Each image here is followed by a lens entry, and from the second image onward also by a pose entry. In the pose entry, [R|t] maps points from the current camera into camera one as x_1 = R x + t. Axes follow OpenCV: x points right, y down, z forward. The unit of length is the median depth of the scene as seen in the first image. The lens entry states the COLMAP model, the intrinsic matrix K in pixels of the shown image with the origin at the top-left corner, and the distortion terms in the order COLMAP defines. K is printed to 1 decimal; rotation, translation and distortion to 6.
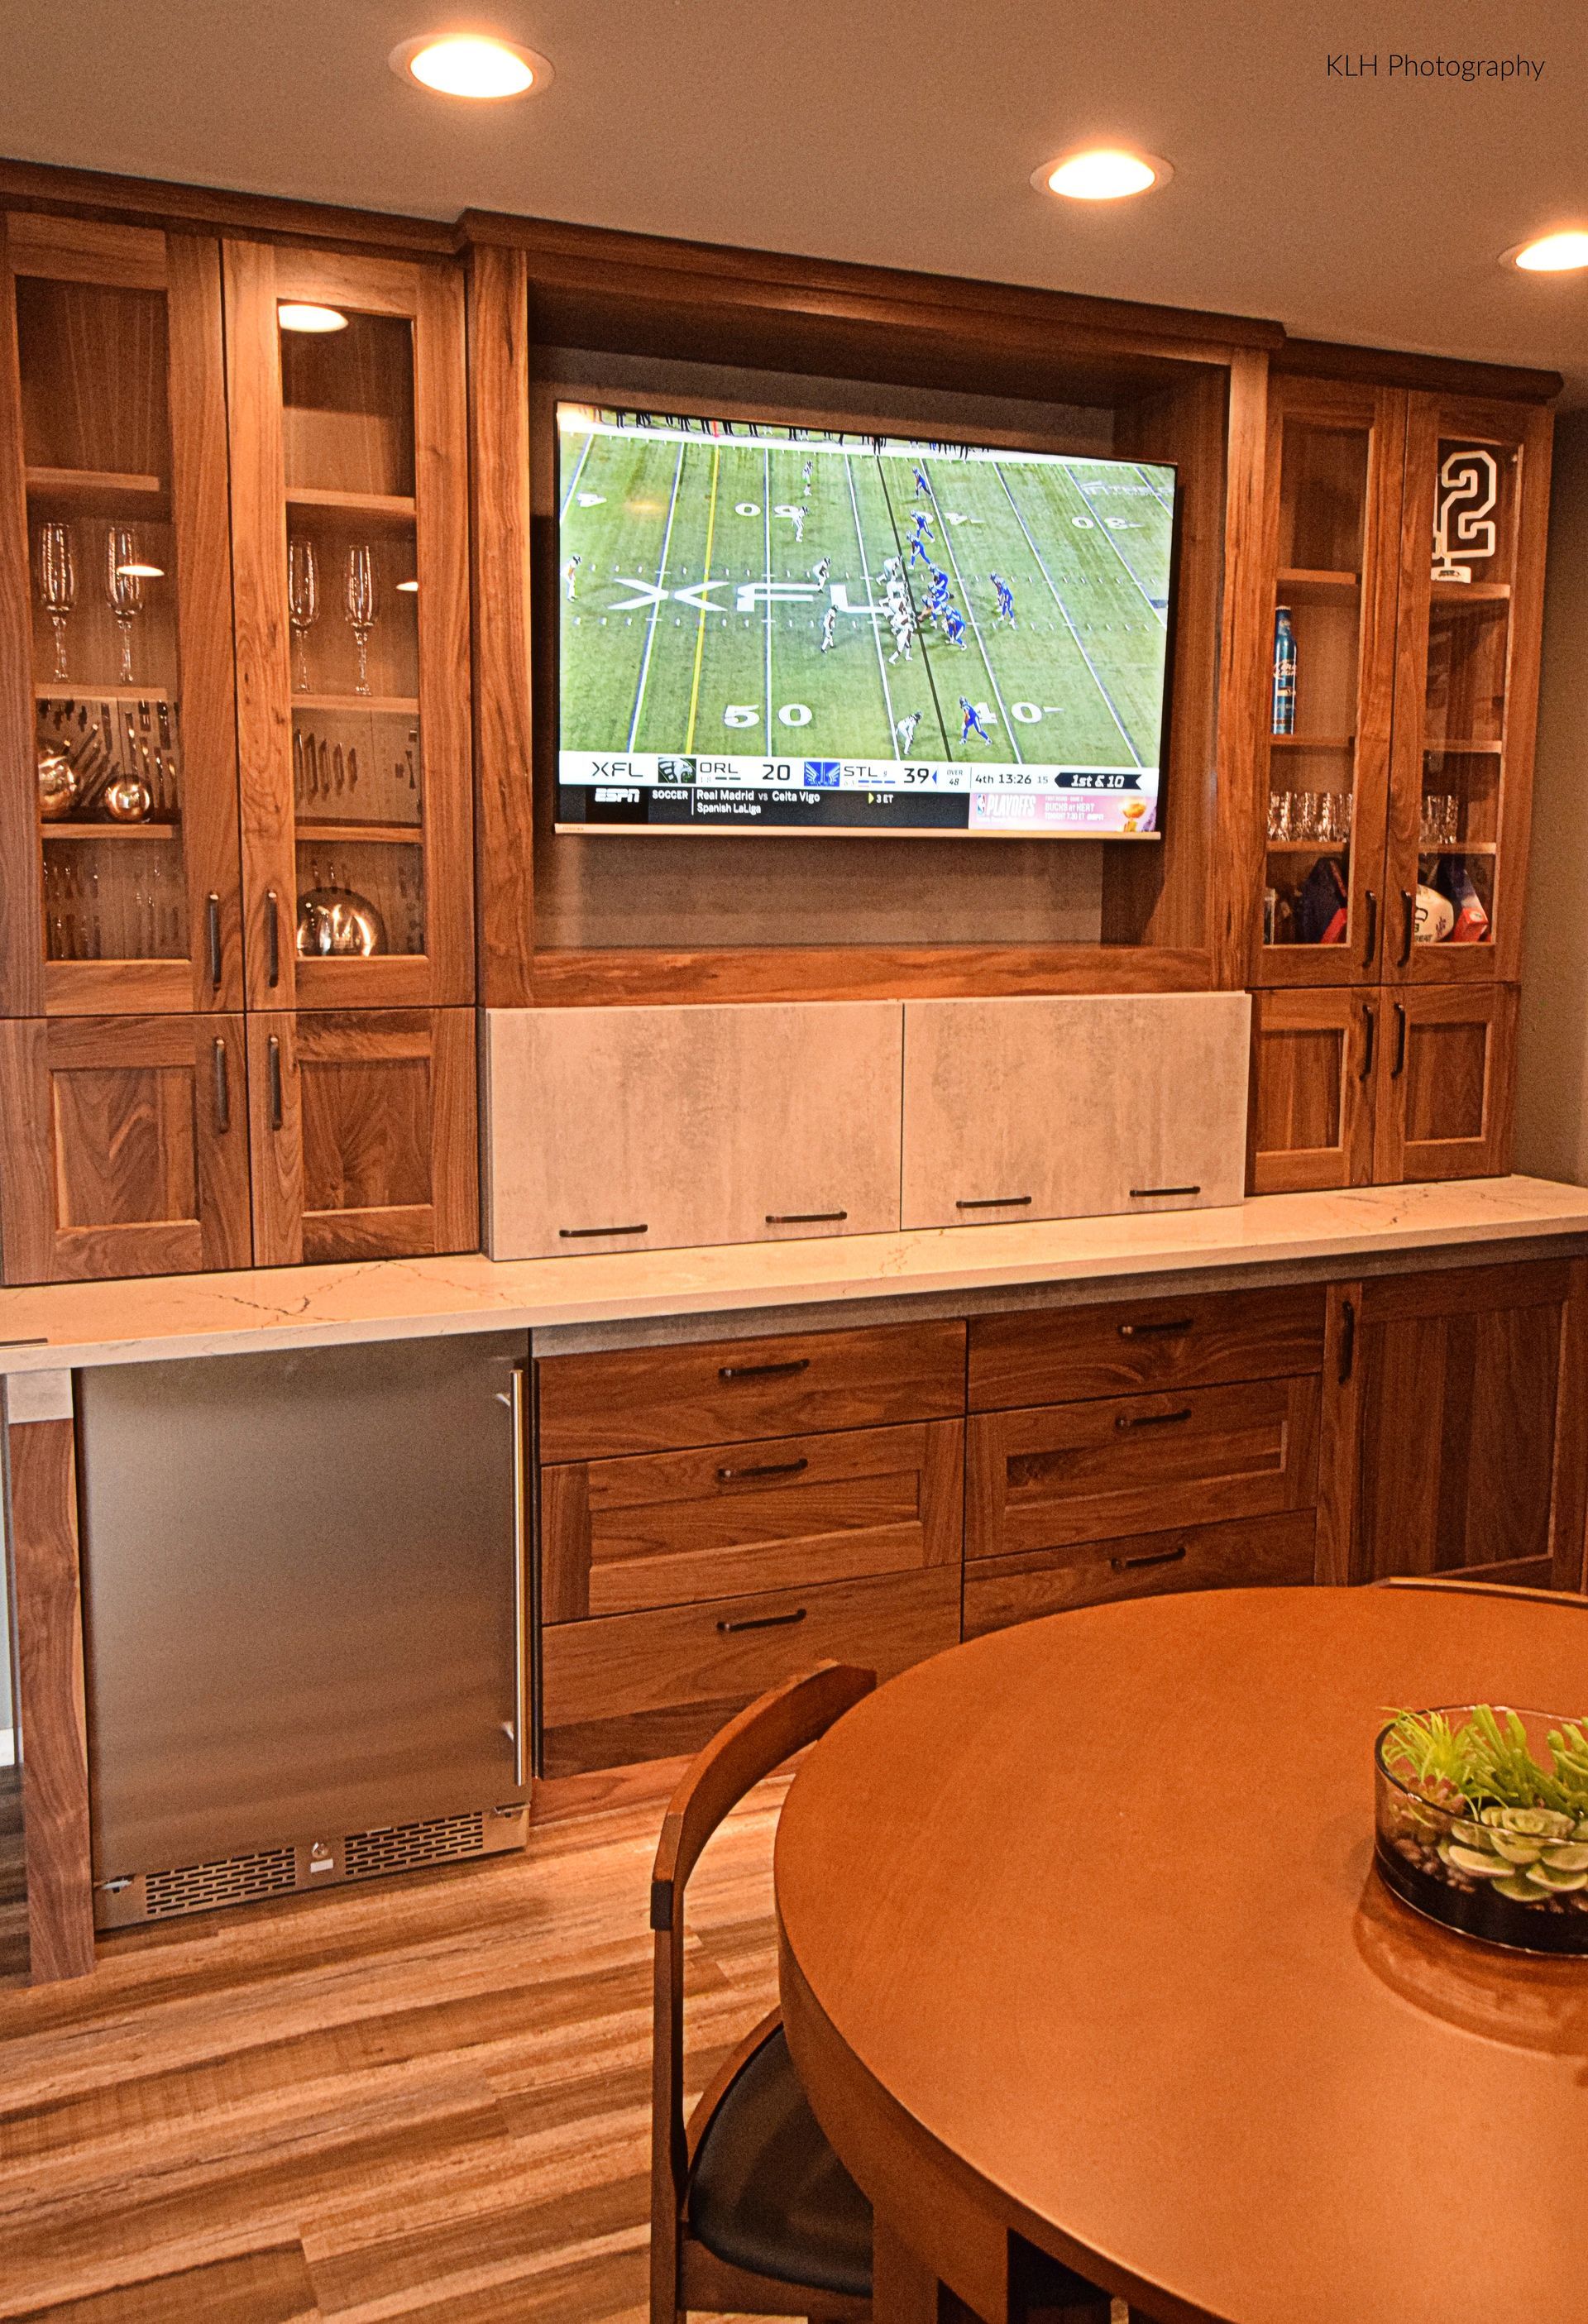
lens RADIAL K [[1925.6, 0, 788.8], [0, 1925.6, 1120.3], [0, 0, 1]] dist [-0.013976, 0.056667]
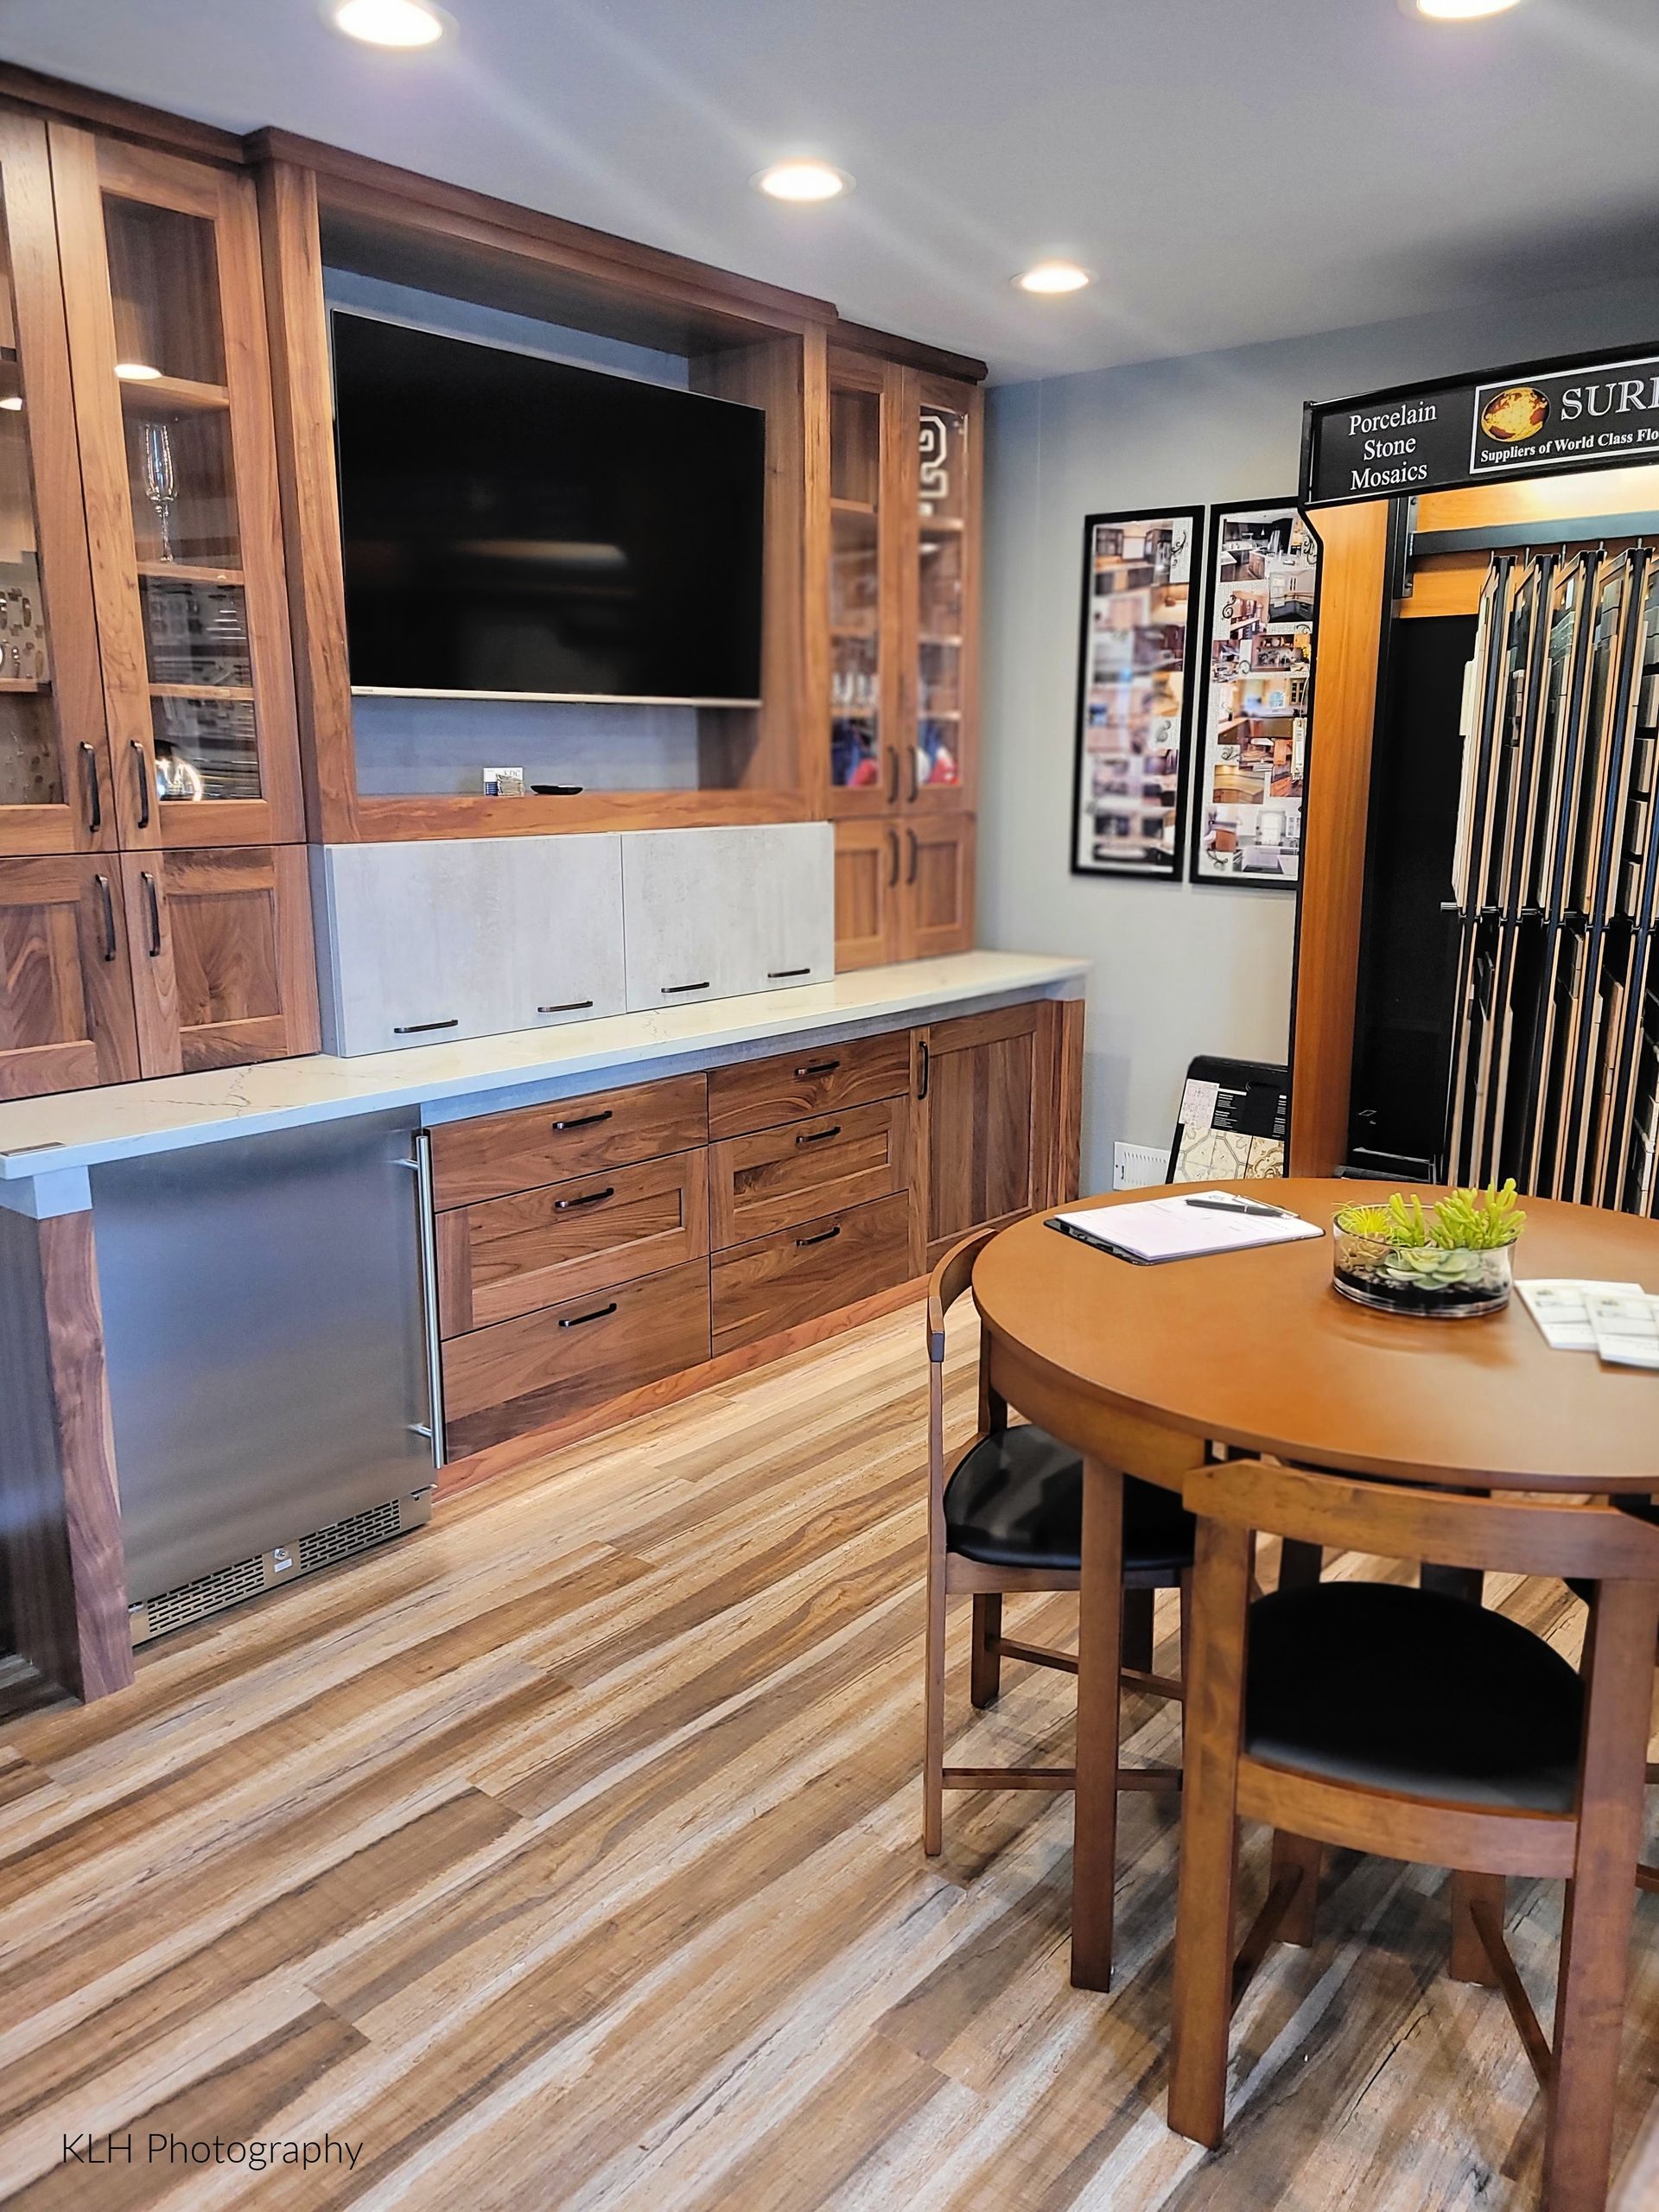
lens RADIAL K [[1623.2, 0, 829.5], [0, 1623.2, 1106.0], [0, 0, 1]] dist [0.057613, -0.050502]
pose [[0.896766, -0.100808, 0.430870, -0.321842], [0.064296, 0.993056, 0.098521, 0.022225], [-0.437809, -0.060647, 0.897020, -0.044417]]
